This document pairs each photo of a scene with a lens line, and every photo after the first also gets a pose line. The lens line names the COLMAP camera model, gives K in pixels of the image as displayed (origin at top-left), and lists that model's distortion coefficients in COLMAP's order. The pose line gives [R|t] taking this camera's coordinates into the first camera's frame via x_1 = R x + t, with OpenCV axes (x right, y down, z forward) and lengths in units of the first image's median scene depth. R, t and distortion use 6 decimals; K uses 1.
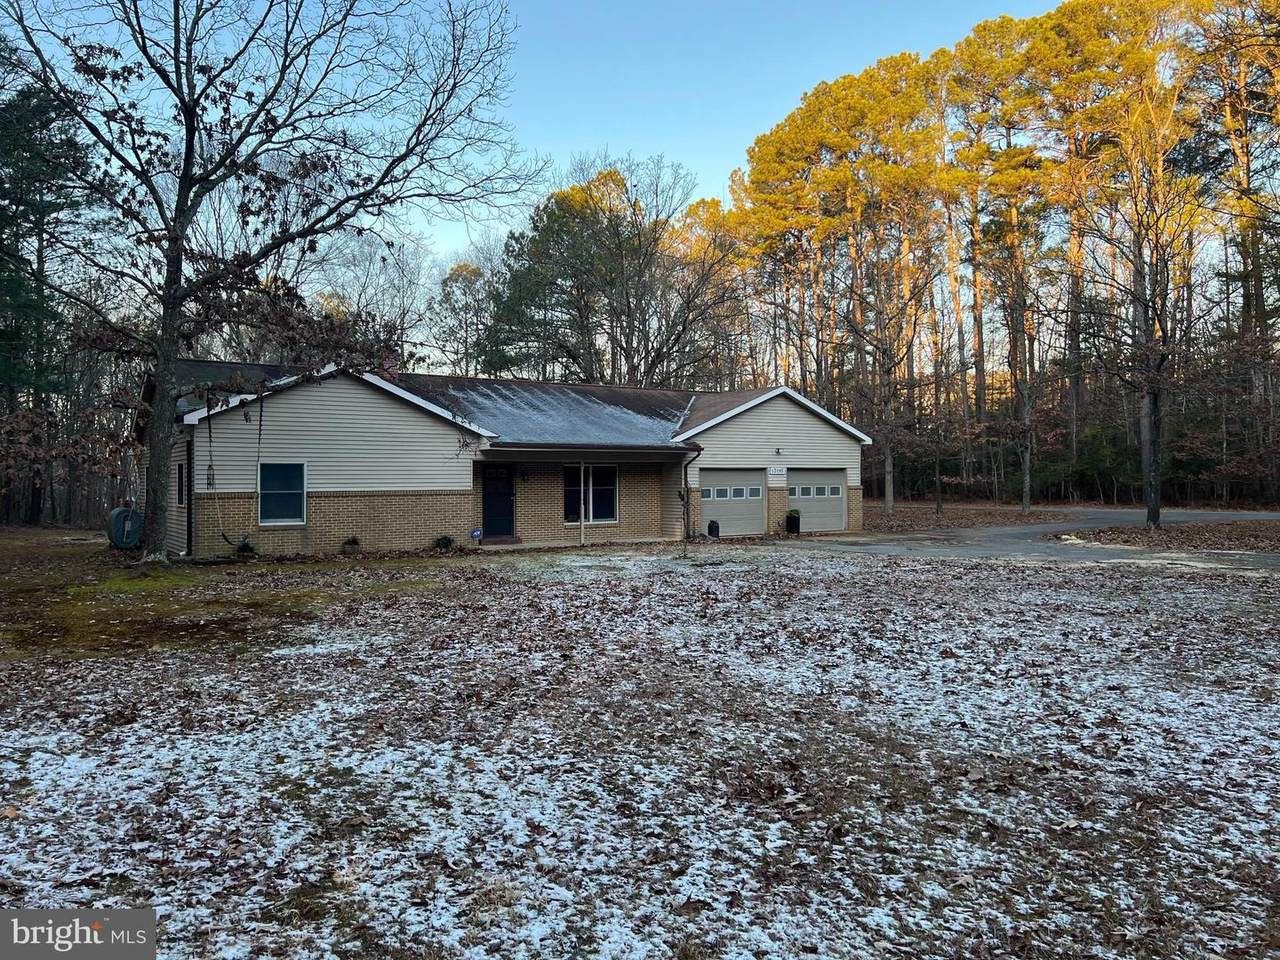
lens RADIAL K [[967.8, 0, 641.5], [0, 967.8, 480.6], [0, 0, 1]] dist [0.035815, -0.011607]
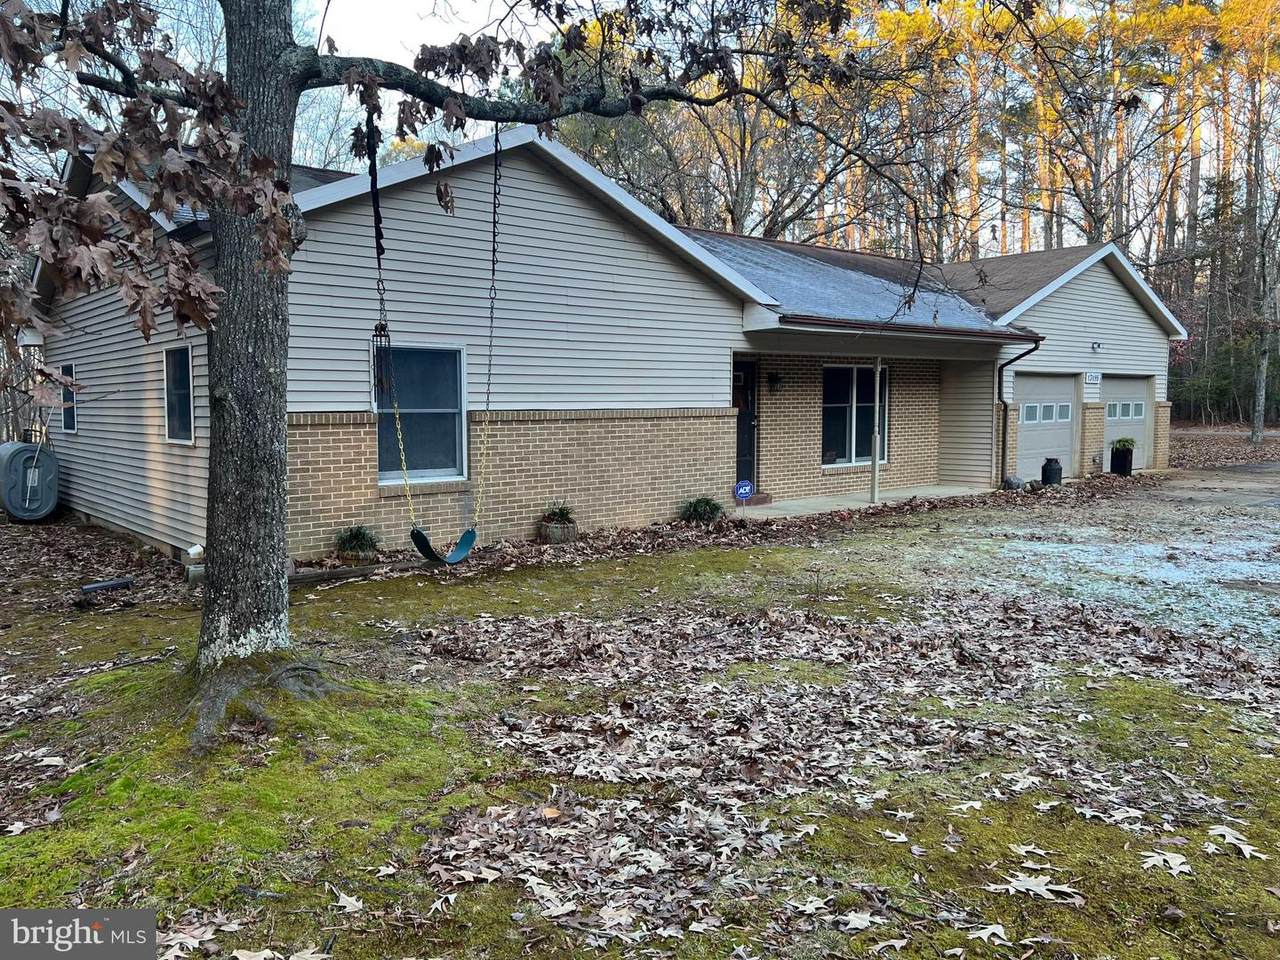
lens RADIAL K [[967.8, 0, 636.0], [0, 967.8, 477.6], [0, 0, 1]] dist [0.035815, -0.011607]
pose [[0.994125, -0.010617, 0.107714, -0.252084], [0.002571, 0.997213, 0.074560, 0.007269], [-0.108206, -0.073845, 0.991382, 0.428372]]
